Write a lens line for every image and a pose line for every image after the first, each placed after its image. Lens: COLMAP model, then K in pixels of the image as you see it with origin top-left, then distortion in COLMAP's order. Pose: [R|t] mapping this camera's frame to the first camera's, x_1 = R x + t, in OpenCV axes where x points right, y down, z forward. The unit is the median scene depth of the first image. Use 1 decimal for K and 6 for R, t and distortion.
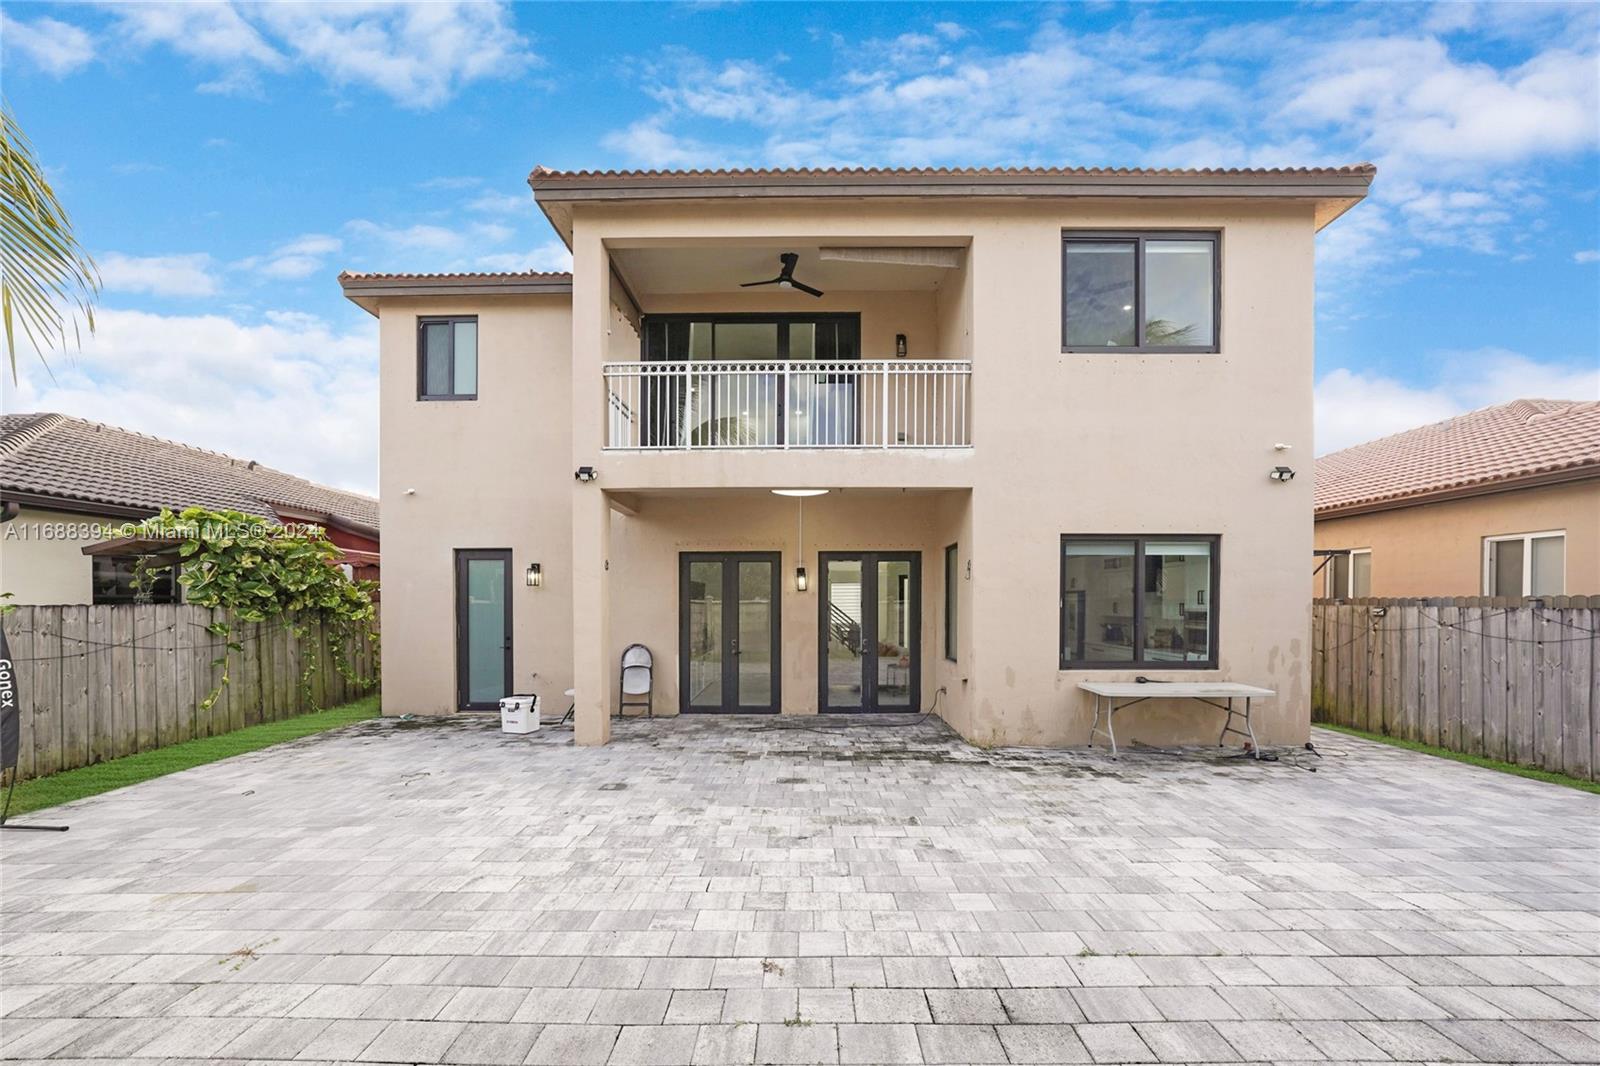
lens RADIAL K [[625.0, 0, 805.9], [0, 625.0, 600.4], [0, 0, 1]] dist [-0.011066, 0.000084]
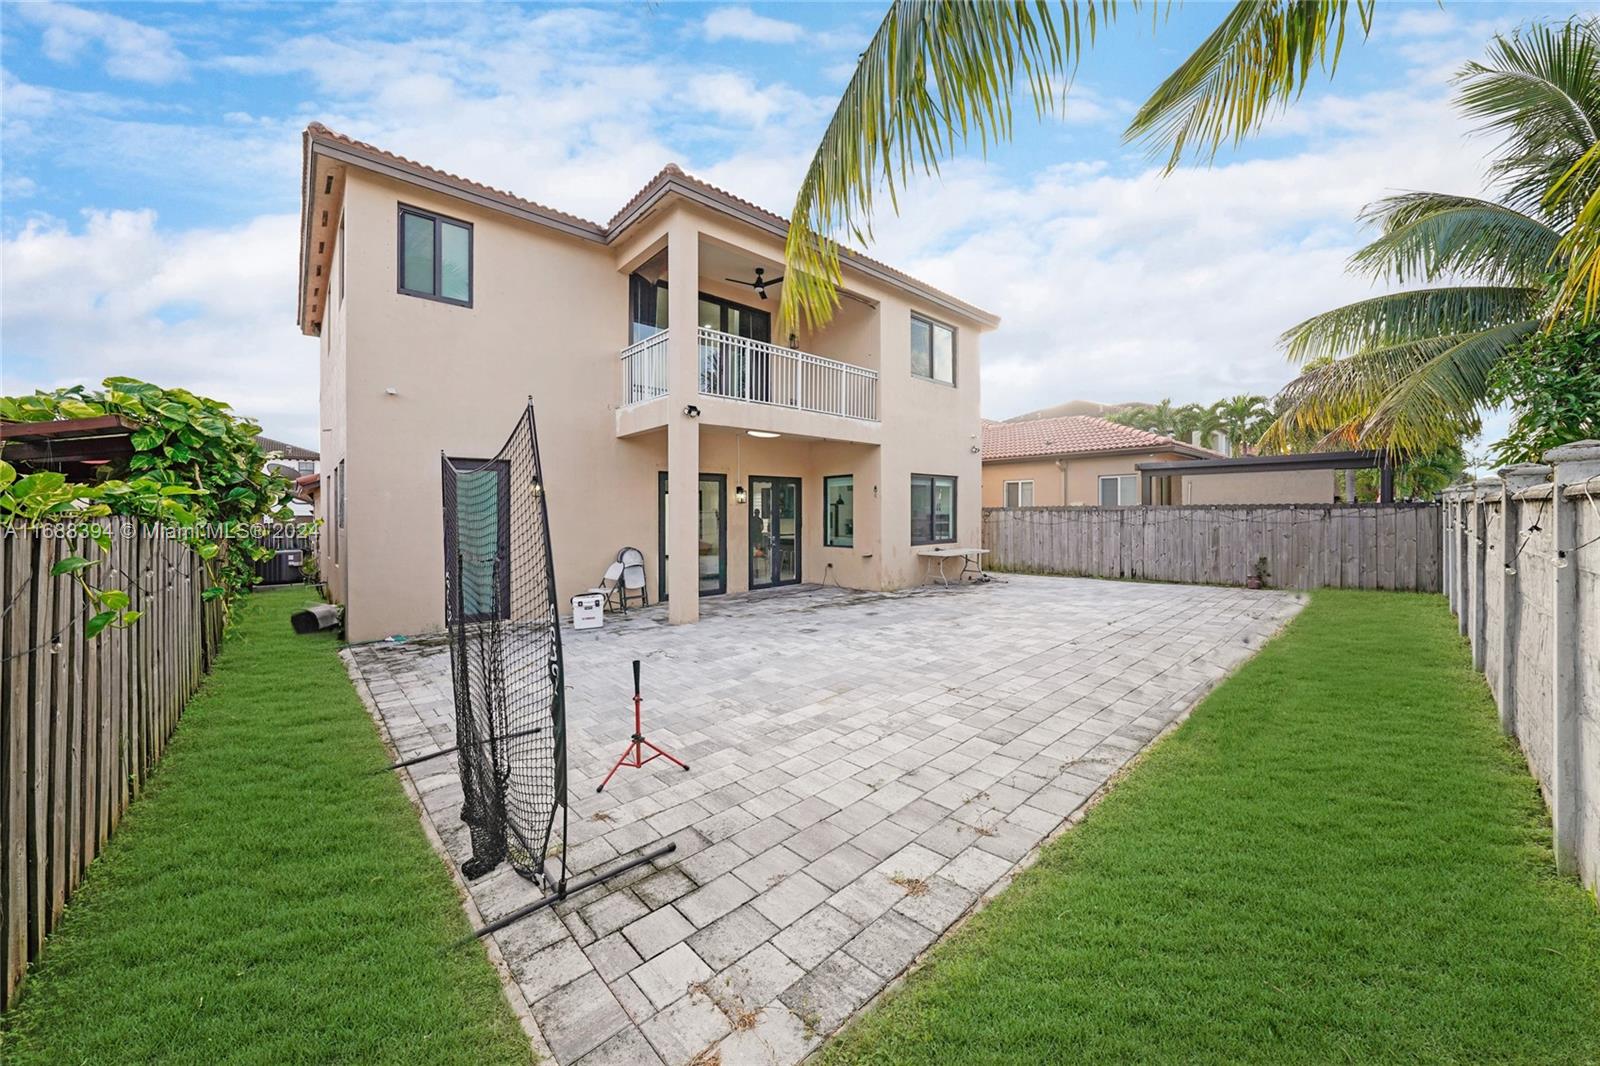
lens RADIAL K [[559.9, 0, 793.3], [0, 559.9, 506.4], [0, 0, 1]] dist [-0.009668, 0.001434]
pose [[0.737480, -0.000558, 0.675369, -0.958400], [0.005458, 0.999972, -0.005133, -0.000787], [-0.675347, 0.007472, 0.737462, 0.006609]]
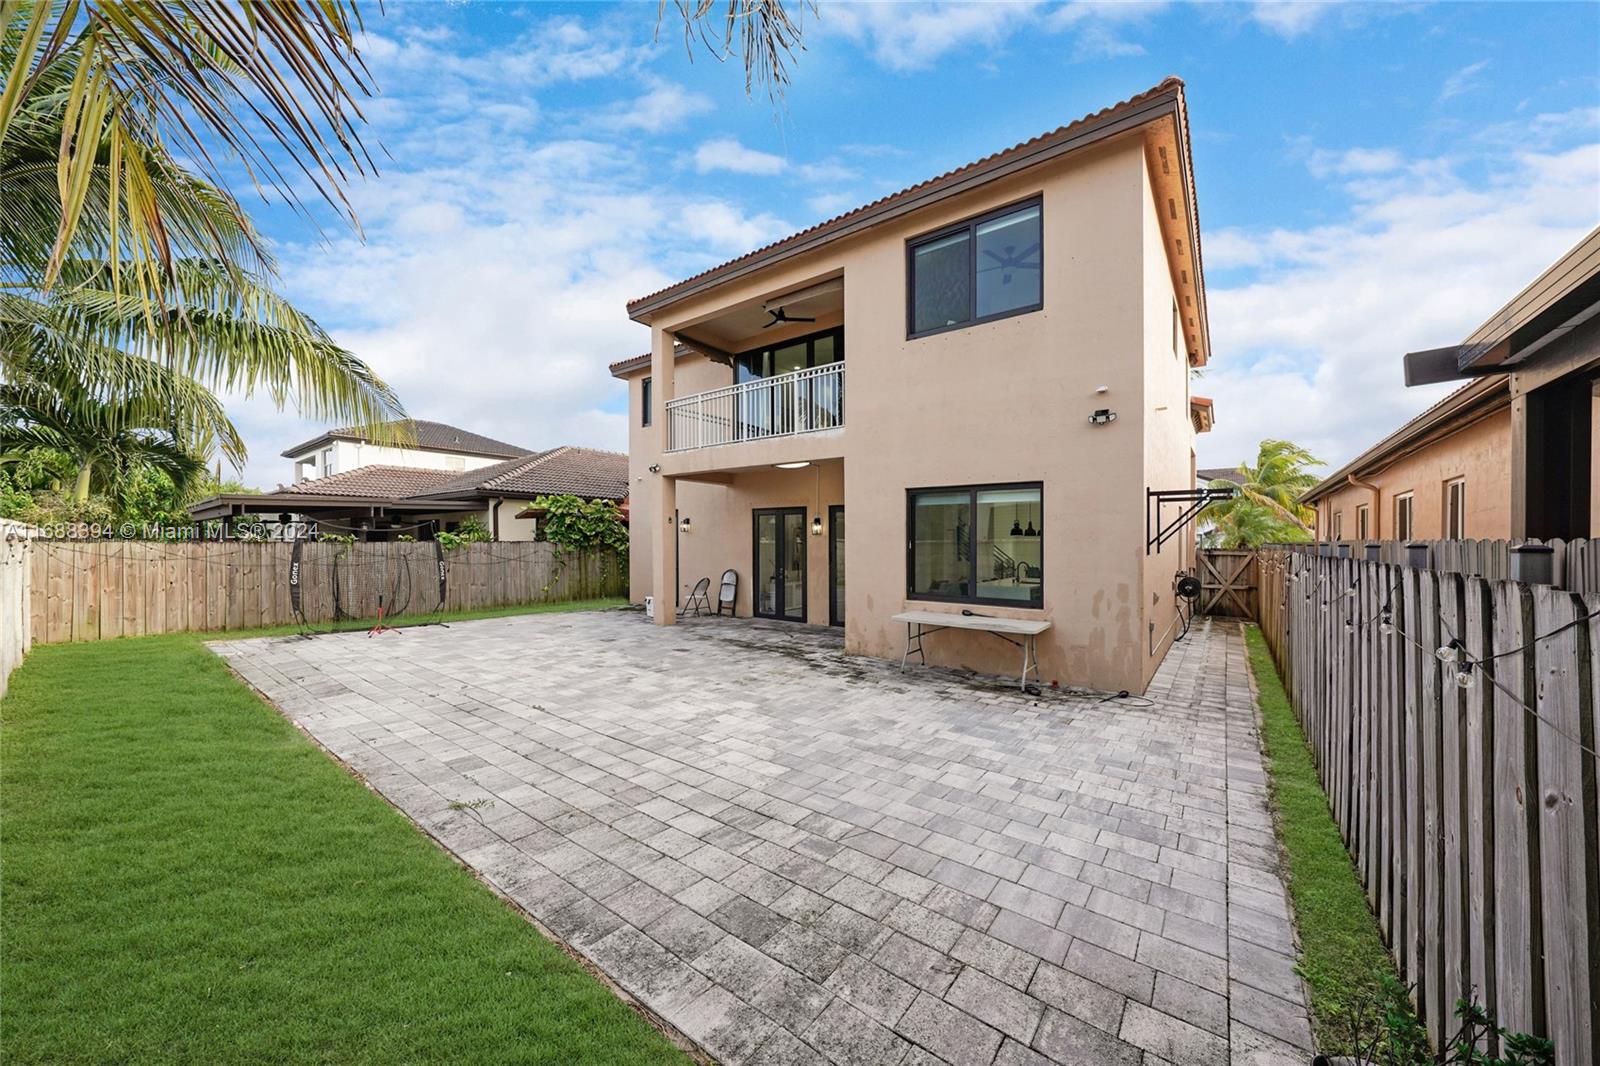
lens RADIAL K [[559.9, 0, 810.8], [0, 559.9, 540.5], [0, 0, 1]] dist [-0.009668, 0.001434]
pose [[0.807467, 0.004504, -0.589895, 0.891242], [-0.003881, 0.999990, 0.002323, -0.006387], [0.589900, 0.000413, 0.807476, 0.000712]]
